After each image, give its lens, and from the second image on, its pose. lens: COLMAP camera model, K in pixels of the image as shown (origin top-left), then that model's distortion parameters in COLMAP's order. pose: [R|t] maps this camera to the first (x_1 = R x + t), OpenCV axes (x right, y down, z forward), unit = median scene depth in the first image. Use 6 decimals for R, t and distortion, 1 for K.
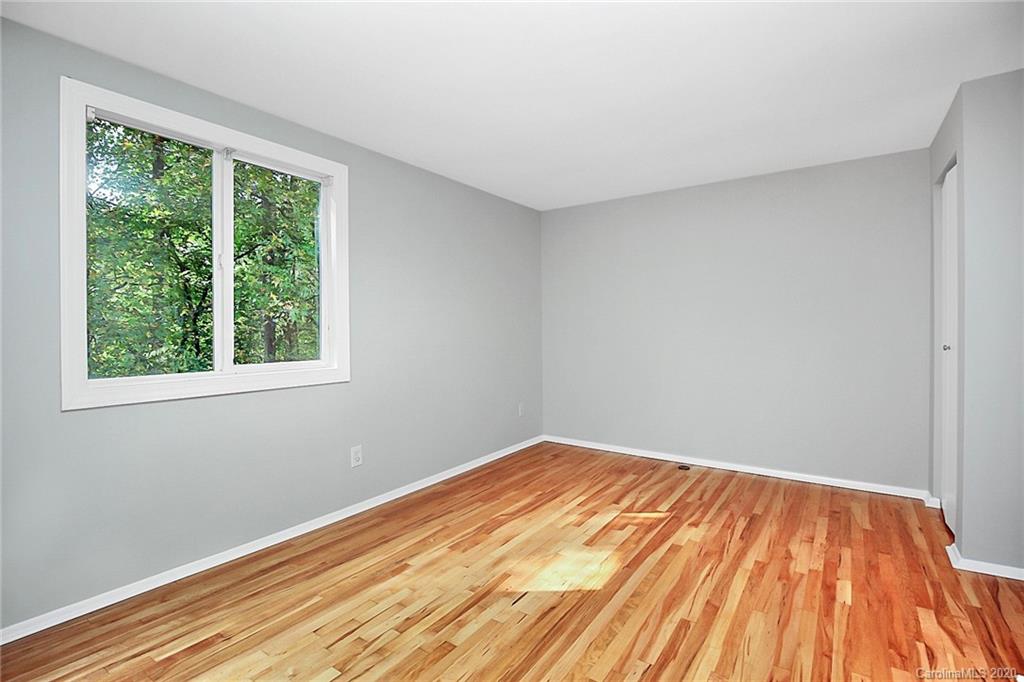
lens RADIAL K [[486.0, 0, 510.7], [0, 486.0, 331.4], [0, 0, 1]] dist [0.000242, -0.012150]
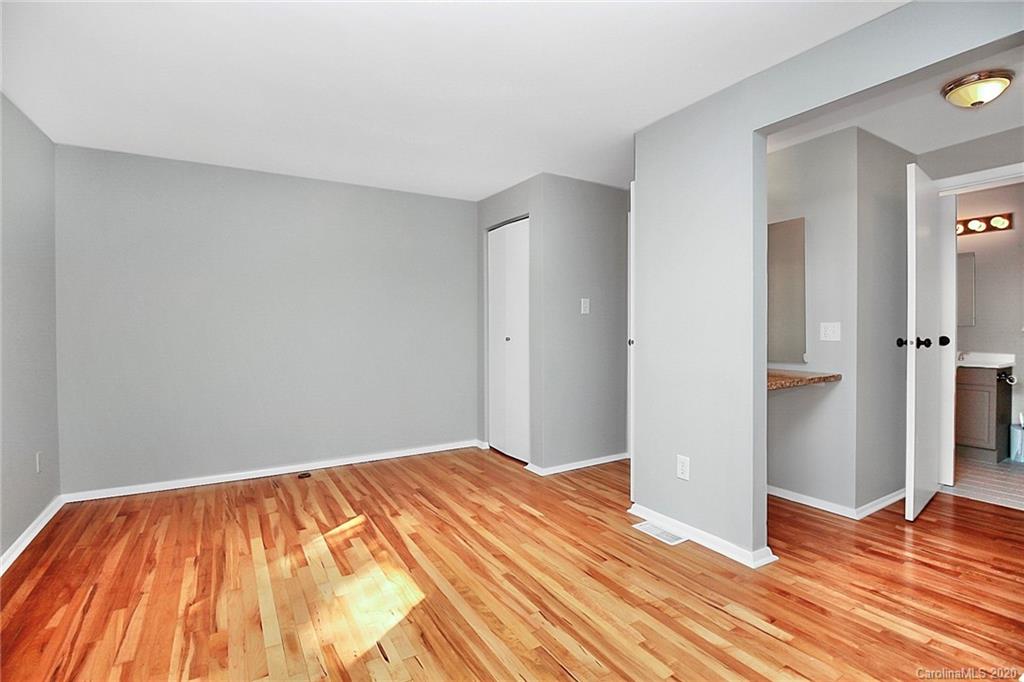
lens RADIAL K [[486.0, 0, 523.4], [0, 486.0, 328.3], [0, 0, 1]] dist [0.000242, -0.012150]
pose [[0.393092, 0.000716, 0.919499, -0.518716], [0.009562, 0.999942, -0.004867, 0.008132], [-0.919449, 0.010705, 0.393063, 0.368608]]
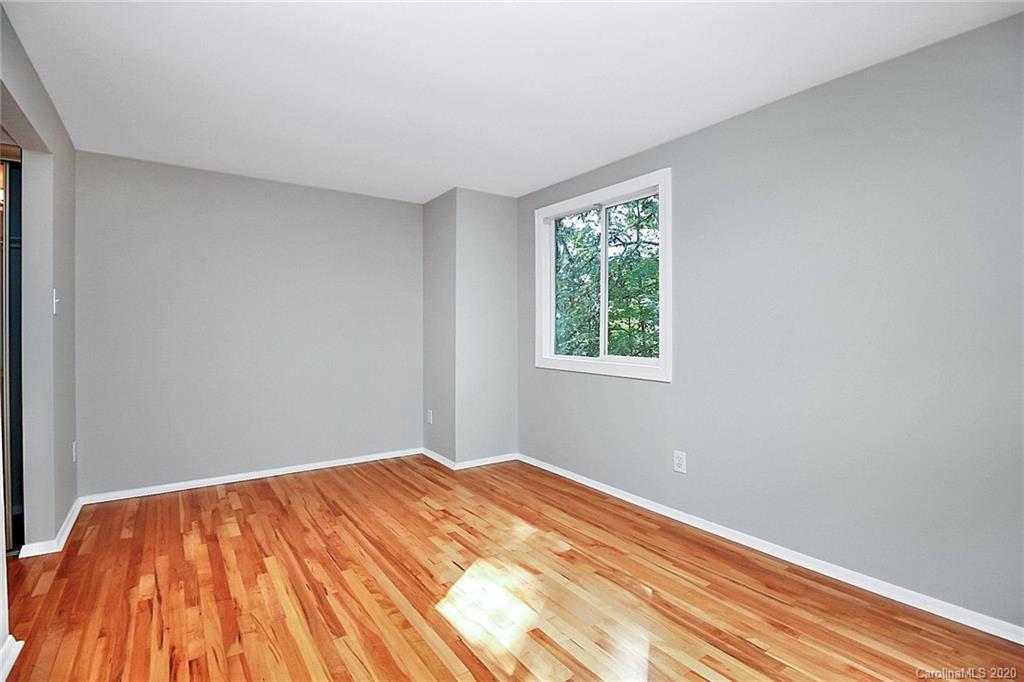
lens RADIAL K [[486.0, 0, 504.6], [0, 486.0, 335.4], [0, 0, 1]] dist [0.000242, -0.012150]
pose [[-0.356252, 0.014910, -0.934271, 0.841730], [-0.007272, 0.999798, 0.018729, -0.011359], [0.934362, 0.013467, -0.356072, 1.215884]]
